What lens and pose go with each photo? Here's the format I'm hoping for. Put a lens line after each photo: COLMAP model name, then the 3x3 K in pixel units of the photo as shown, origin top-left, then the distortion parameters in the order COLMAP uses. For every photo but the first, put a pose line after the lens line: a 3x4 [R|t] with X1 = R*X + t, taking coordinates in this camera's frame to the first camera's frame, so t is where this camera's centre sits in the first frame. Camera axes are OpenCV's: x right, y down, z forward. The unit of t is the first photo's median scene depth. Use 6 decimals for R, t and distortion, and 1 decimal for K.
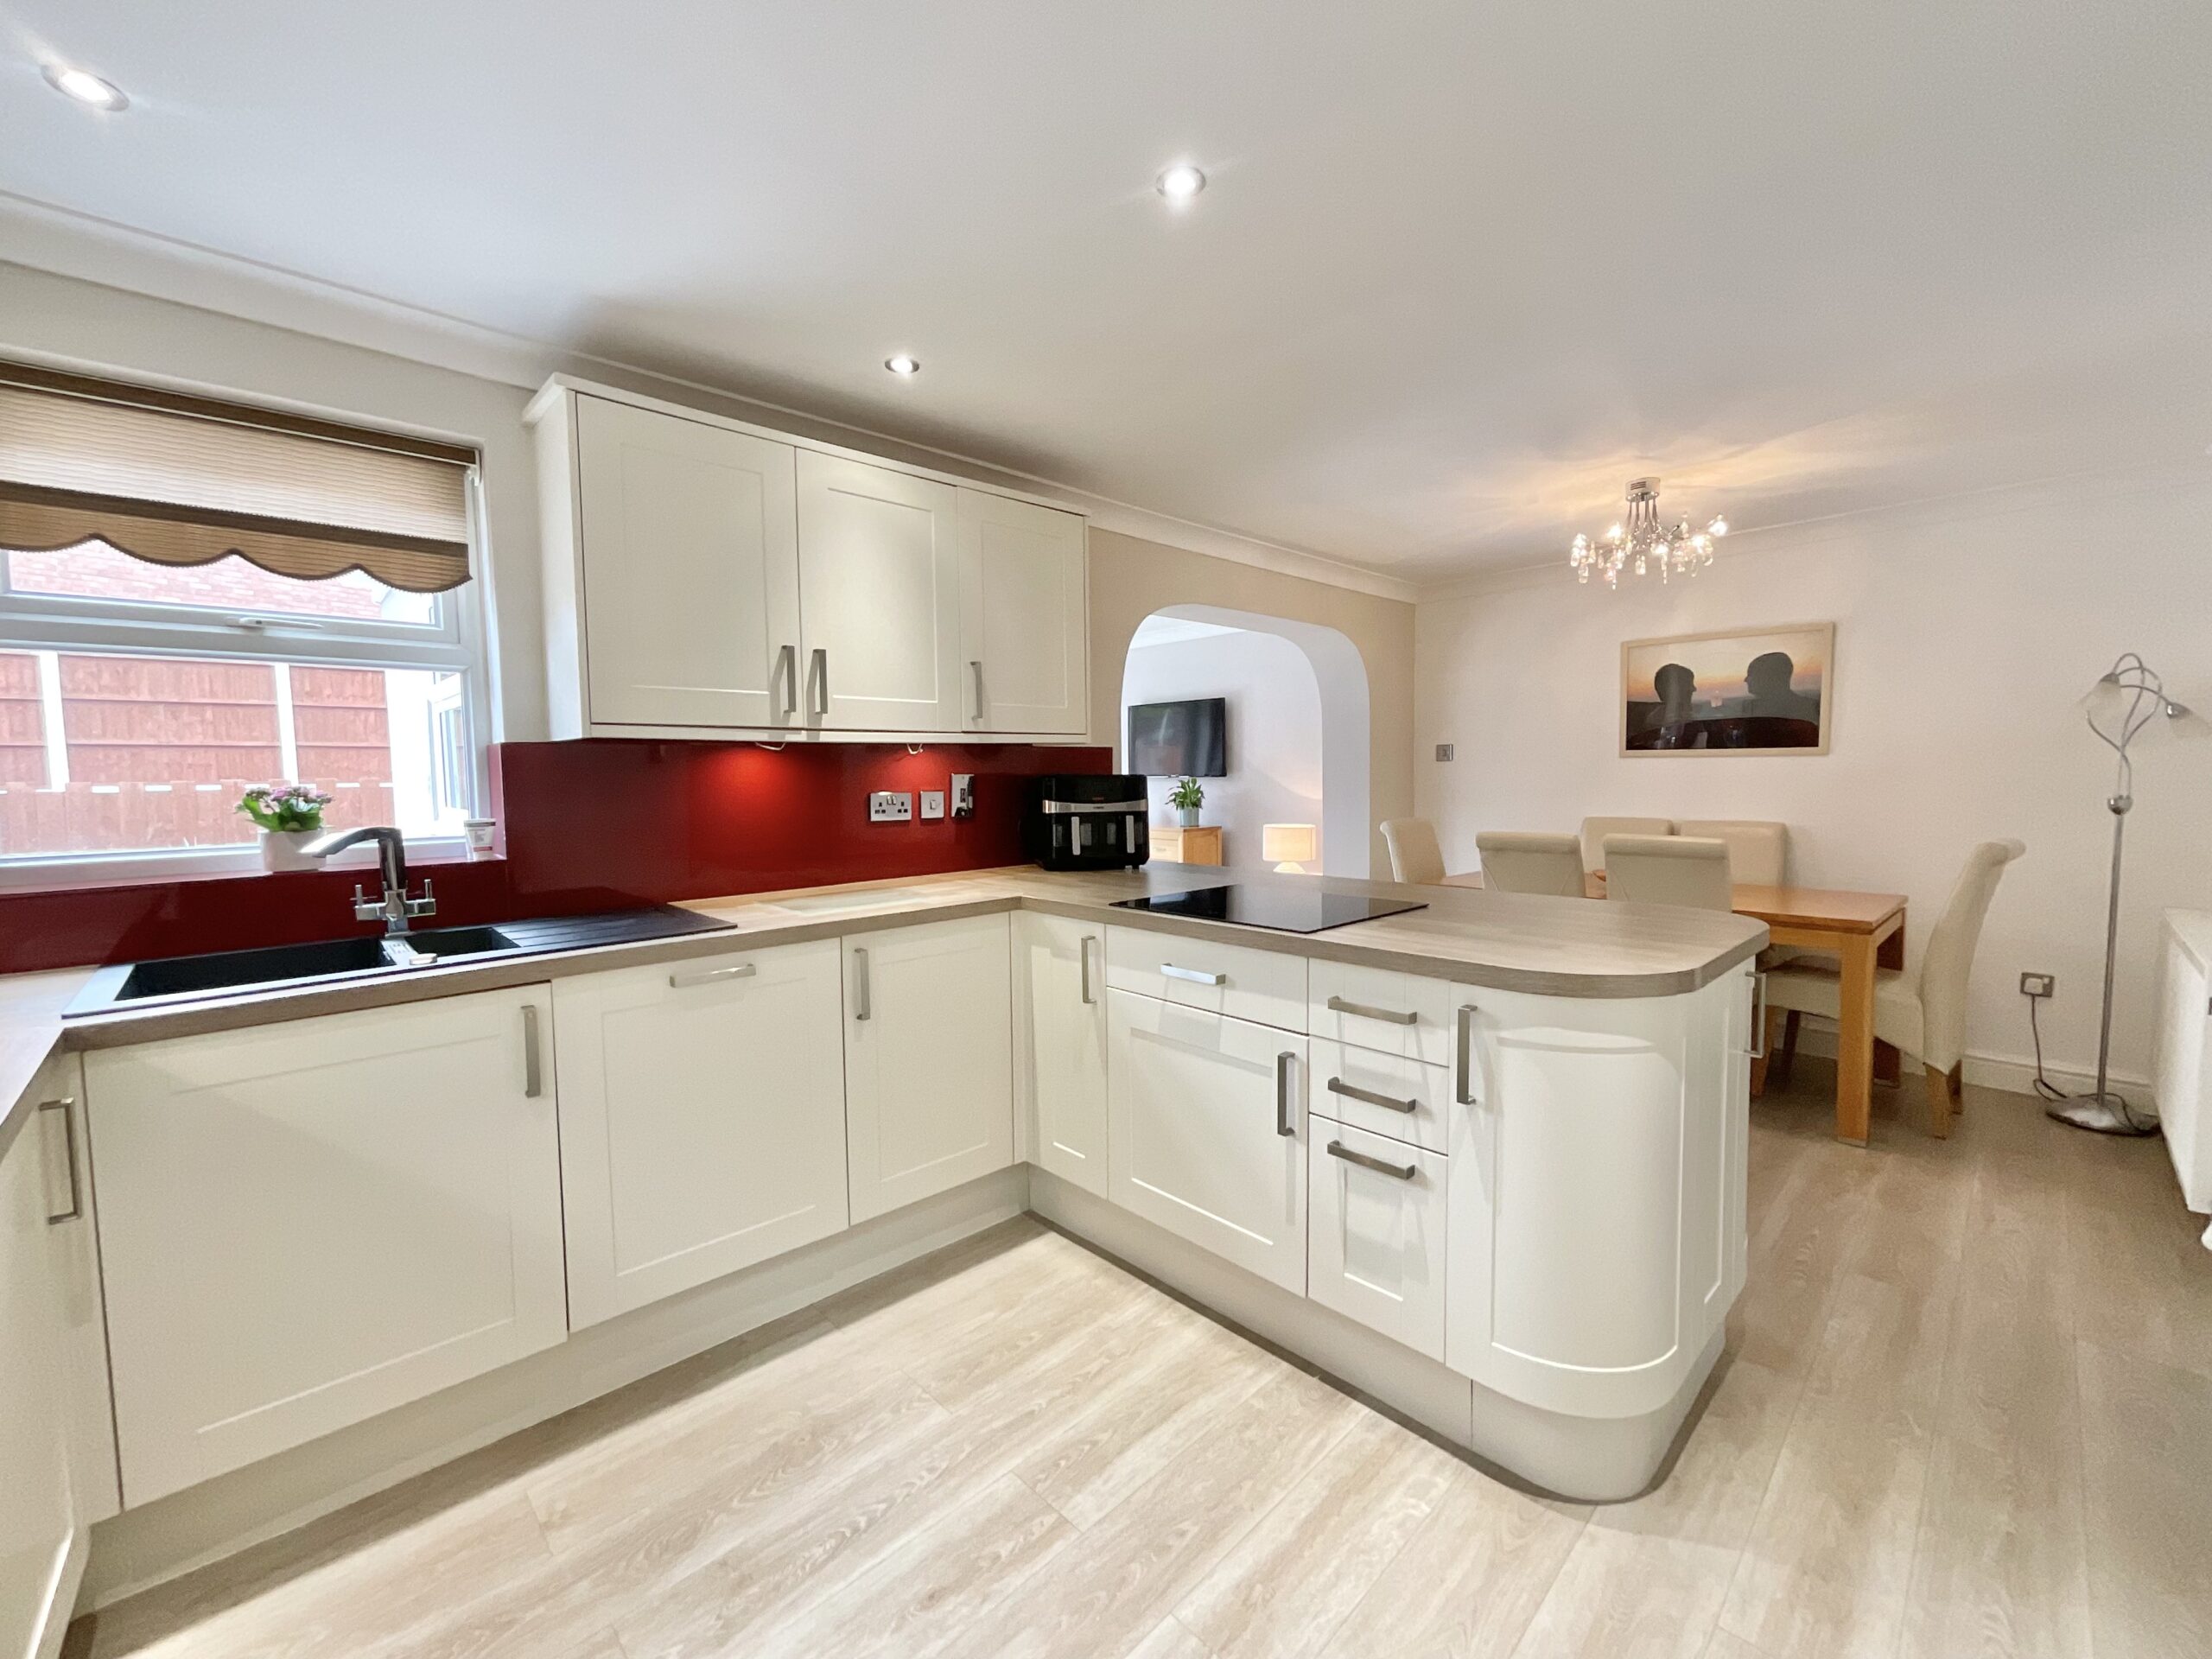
lens RADIAL K [[897.3, 0, 1106.0], [0, 897.3, 829.5], [0, 0, 1]] dist [-0.002239, -0.000400]
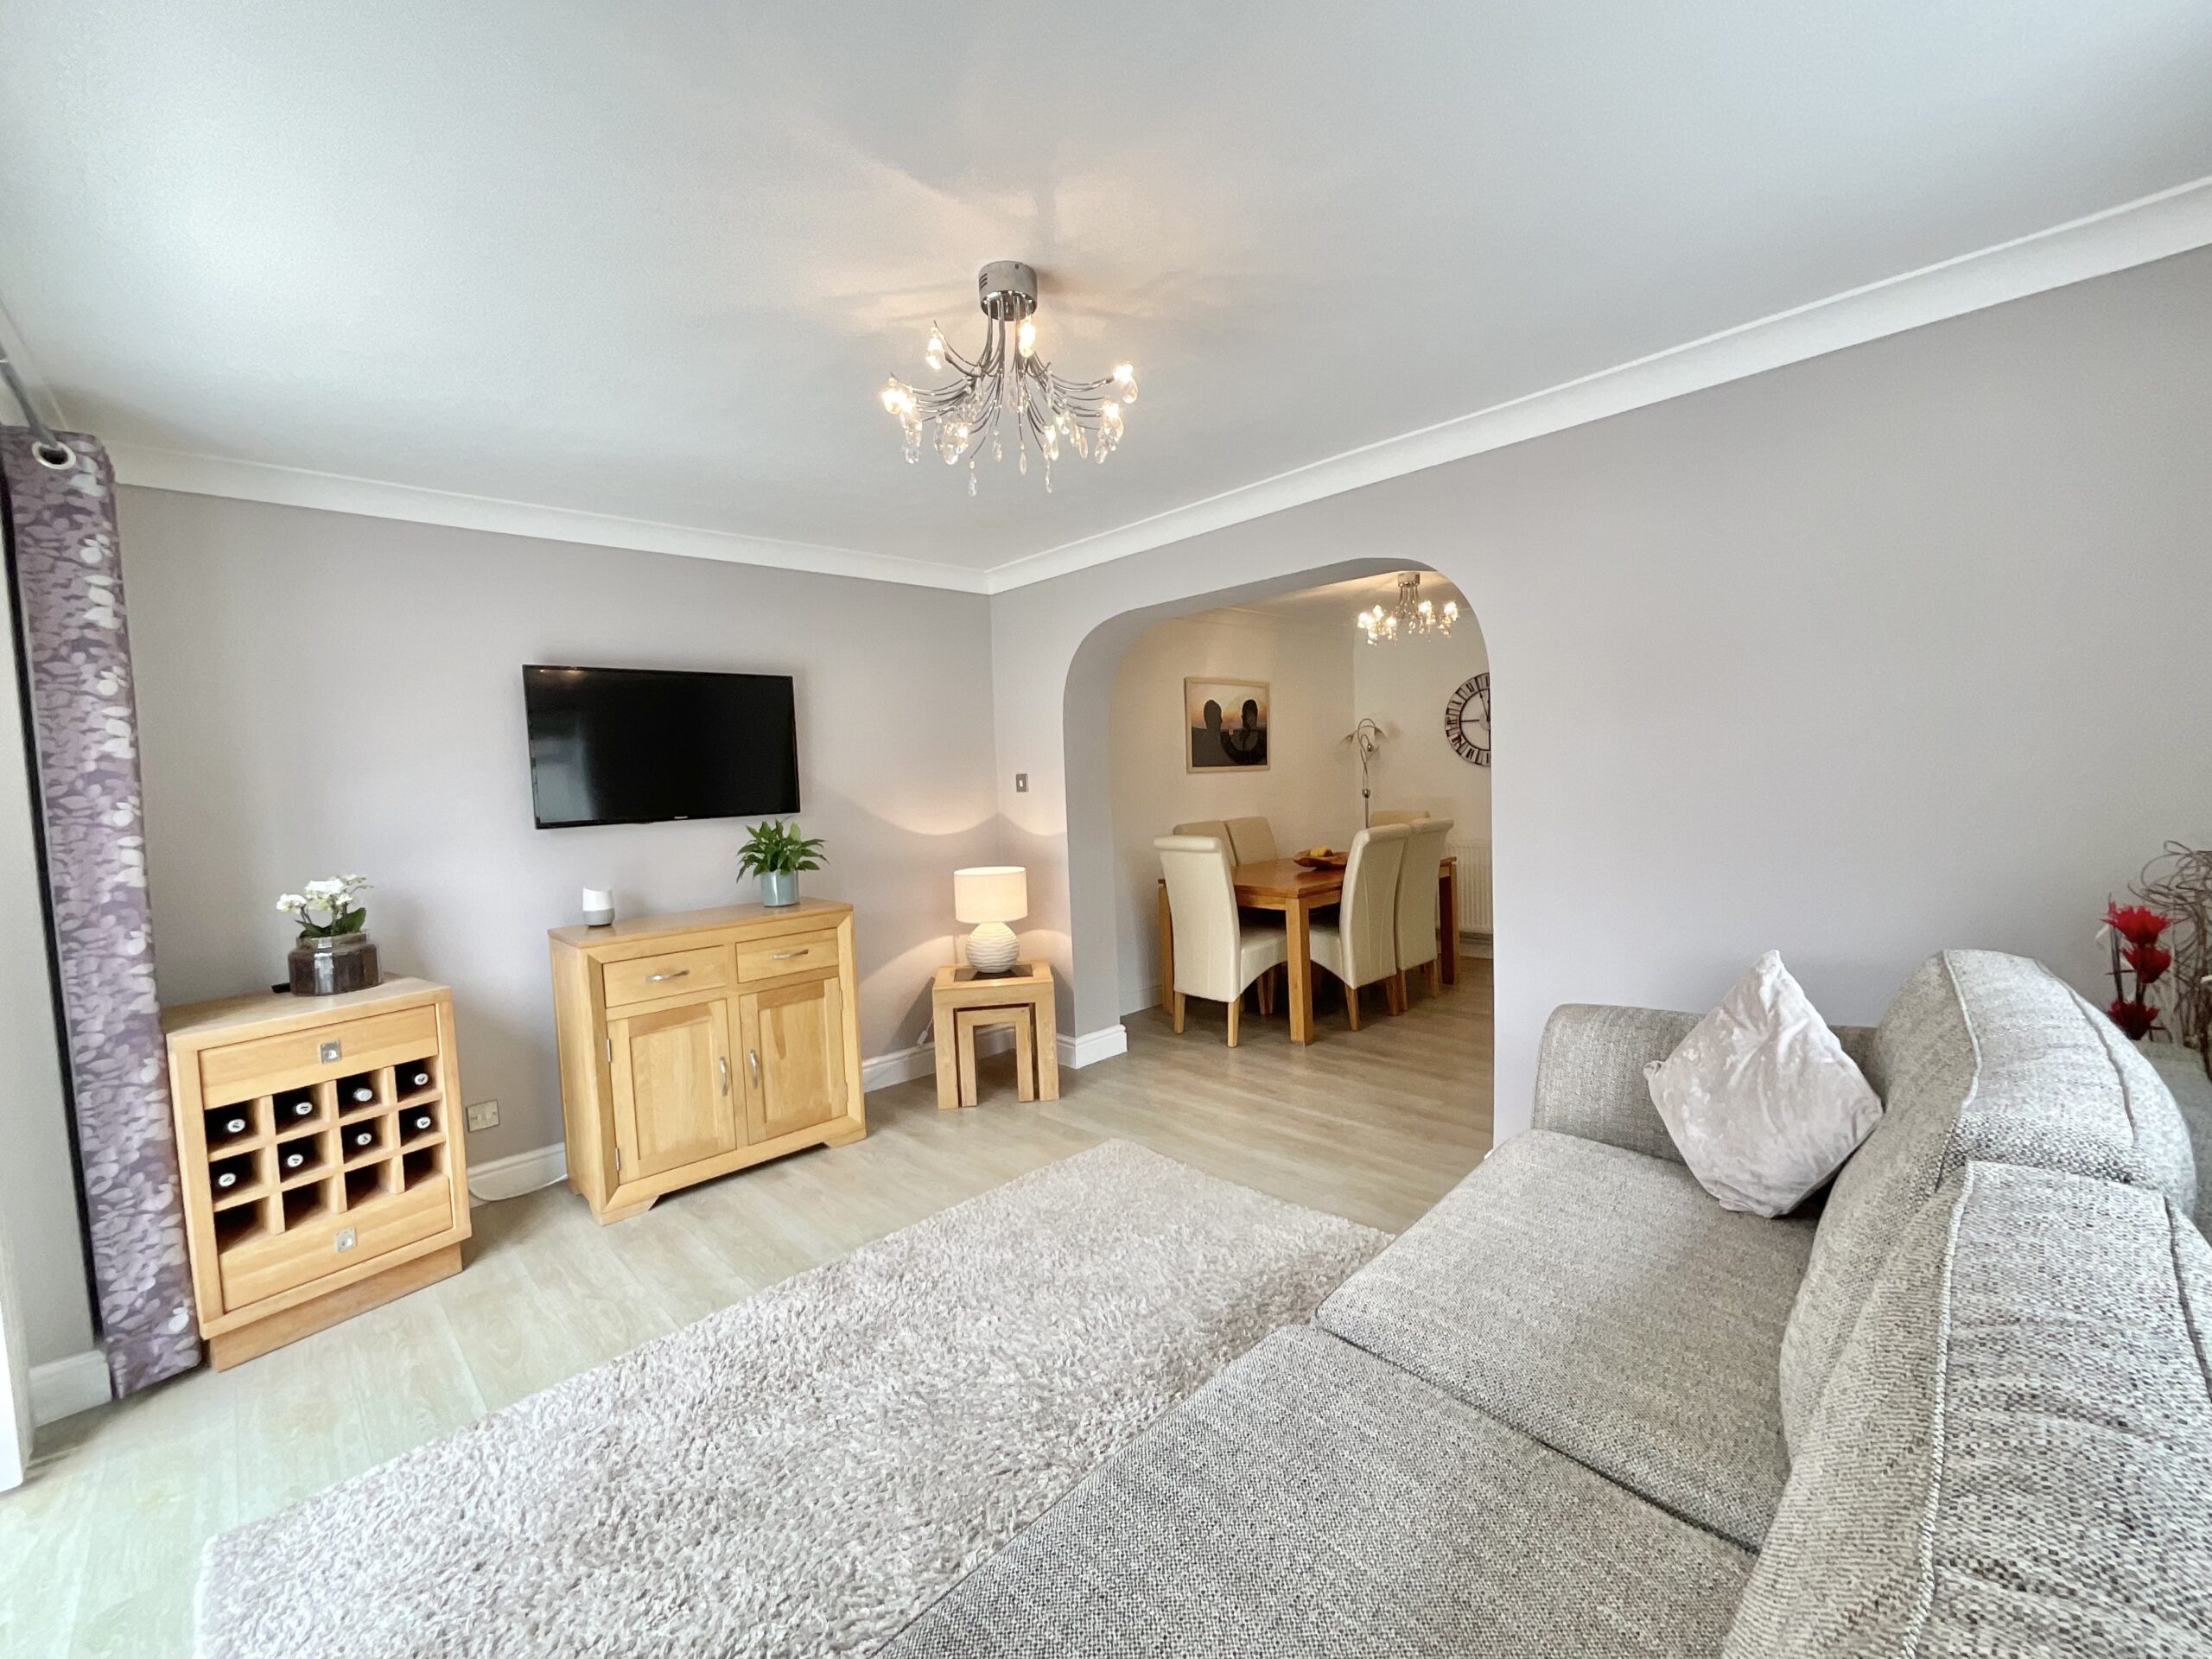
lens RADIAL K [[897.3, 0, 1106.0], [0, 897.3, 829.5], [0, 0, 1]] dist [-0.002239, -0.000400]
pose [[0.003366, -0.044413, 0.999008, -0.854613], [0.118121, 0.992037, 0.043705, -0.092409], [-0.992993, 0.117857, 0.008585, 1.470284]]
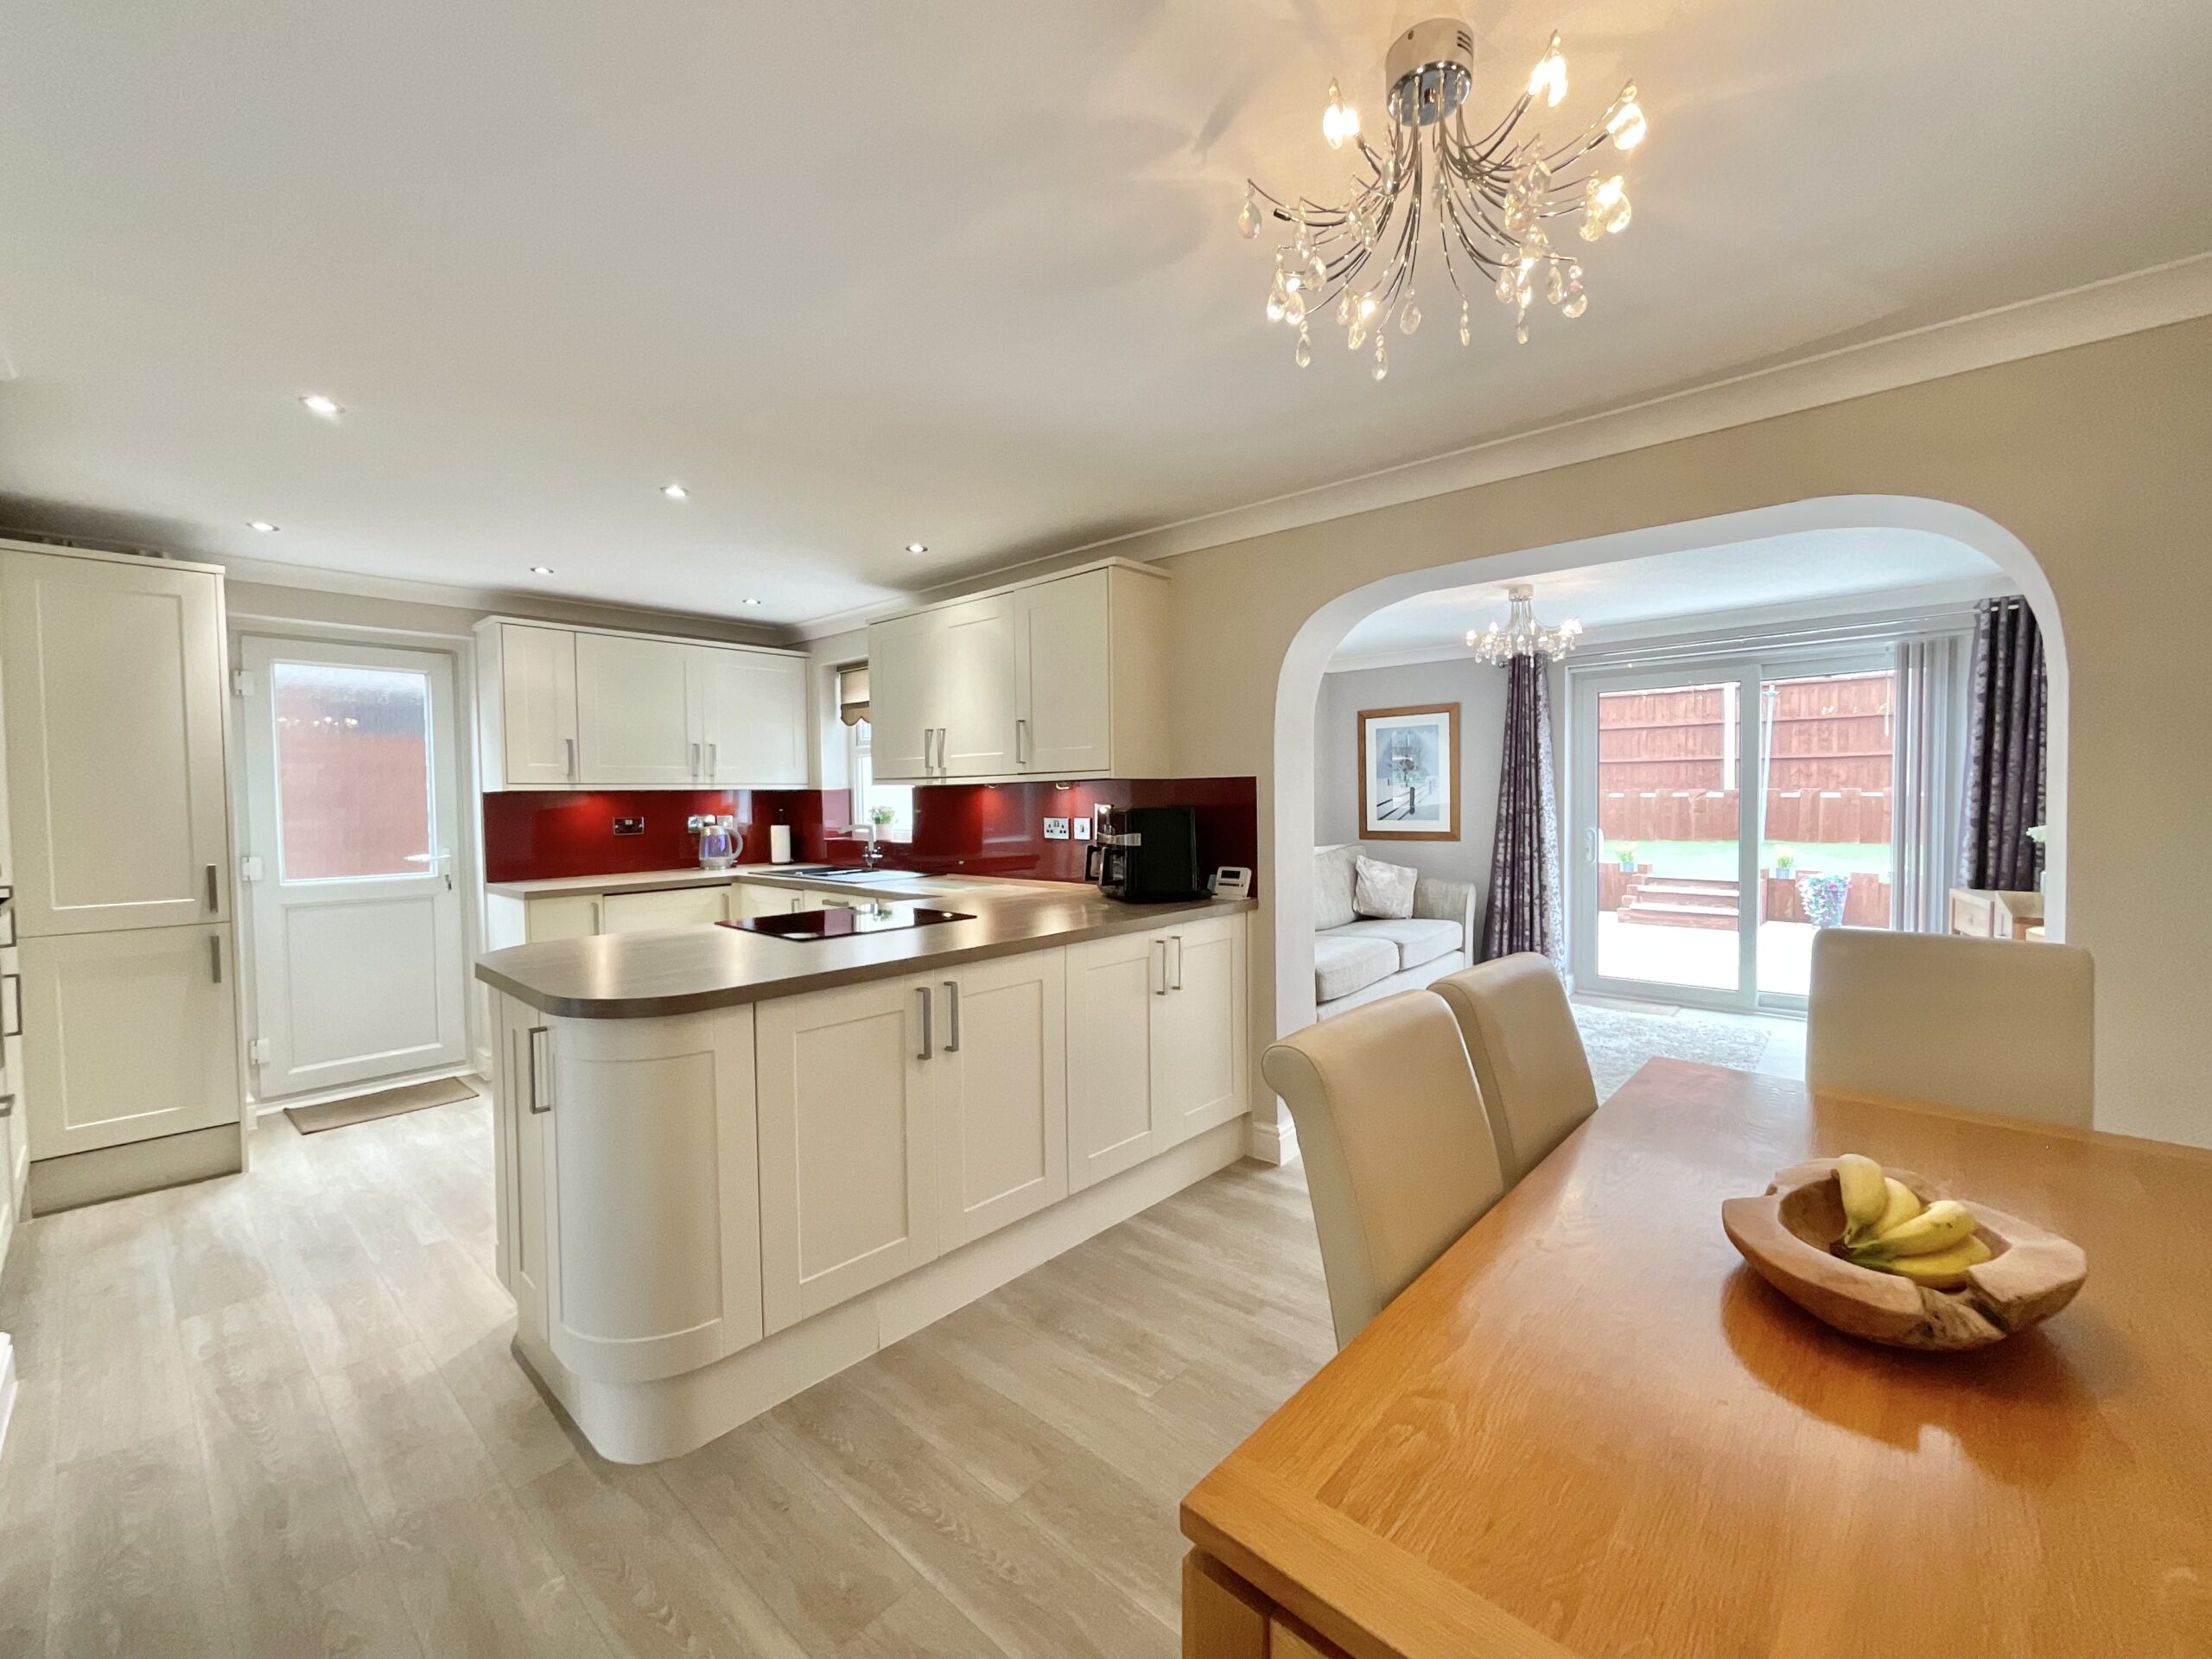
lens RADIAL K [[897.3, 0, 1106.0], [0, 897.3, 829.5], [0, 0, 1]] dist [-0.002239, -0.000400]
pose [[0.074473, 0.049919, -0.995973, 0.941640], [-0.053394, 0.997513, 0.046004, -0.076068], [0.995793, 0.049753, 0.076953, 0.827670]]
